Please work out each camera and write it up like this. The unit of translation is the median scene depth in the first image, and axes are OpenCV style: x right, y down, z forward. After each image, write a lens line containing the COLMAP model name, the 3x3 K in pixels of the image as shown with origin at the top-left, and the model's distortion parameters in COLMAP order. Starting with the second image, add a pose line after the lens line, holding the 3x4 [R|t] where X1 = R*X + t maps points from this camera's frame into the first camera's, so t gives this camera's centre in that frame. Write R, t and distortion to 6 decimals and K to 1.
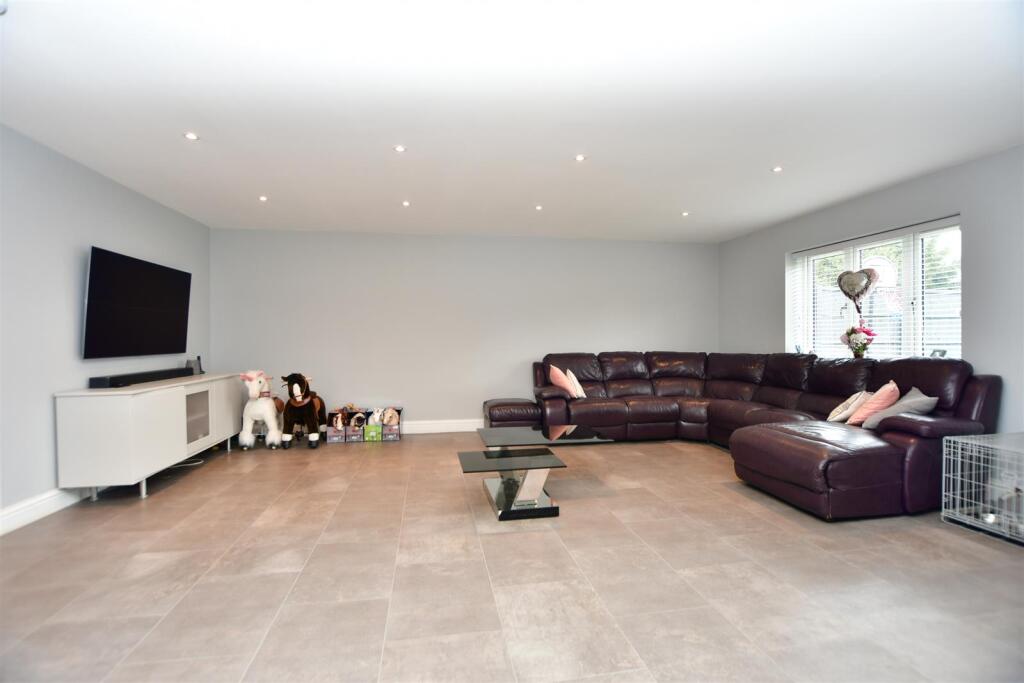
lens RADIAL K [[455.5, 0, 512.0], [0, 455.5, 341.5], [0, 0, 1]] dist [-0.035877, -0.000188]
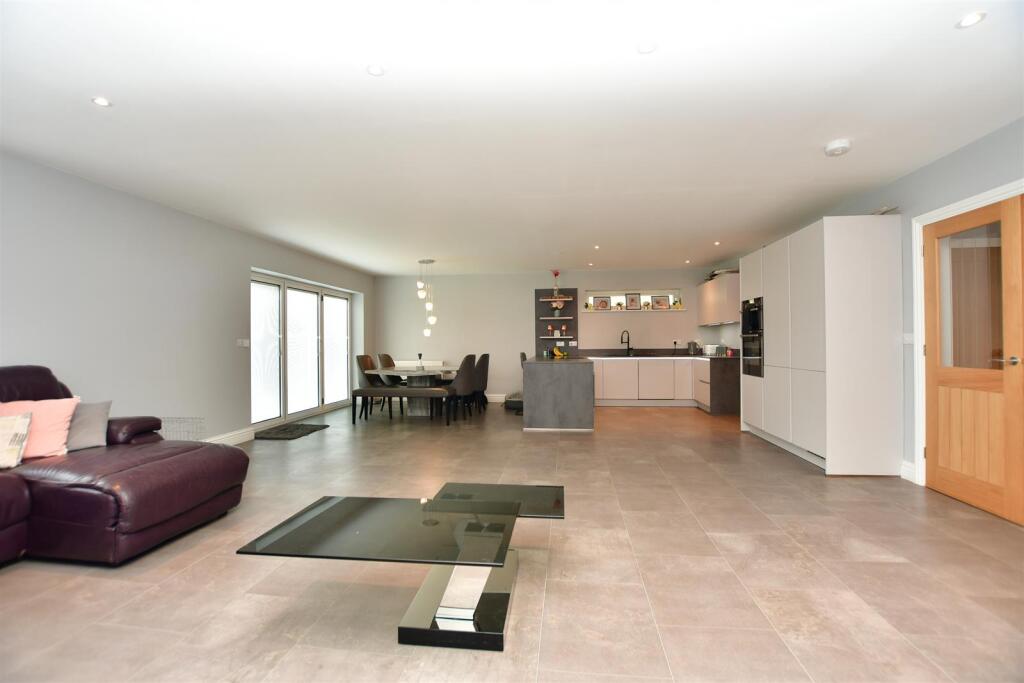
lens RADIAL K [[455.5, 0, 512.0], [0, 455.5, 341.5], [0, 0, 1]] dist [-0.035877, -0.000188]
pose [[-0.953571, 0.012442, 0.300912, -0.289196], [0.012899, 0.999917, -0.000469, -0.000204], [-0.300892, 0.003434, -0.953652, 1.921900]]
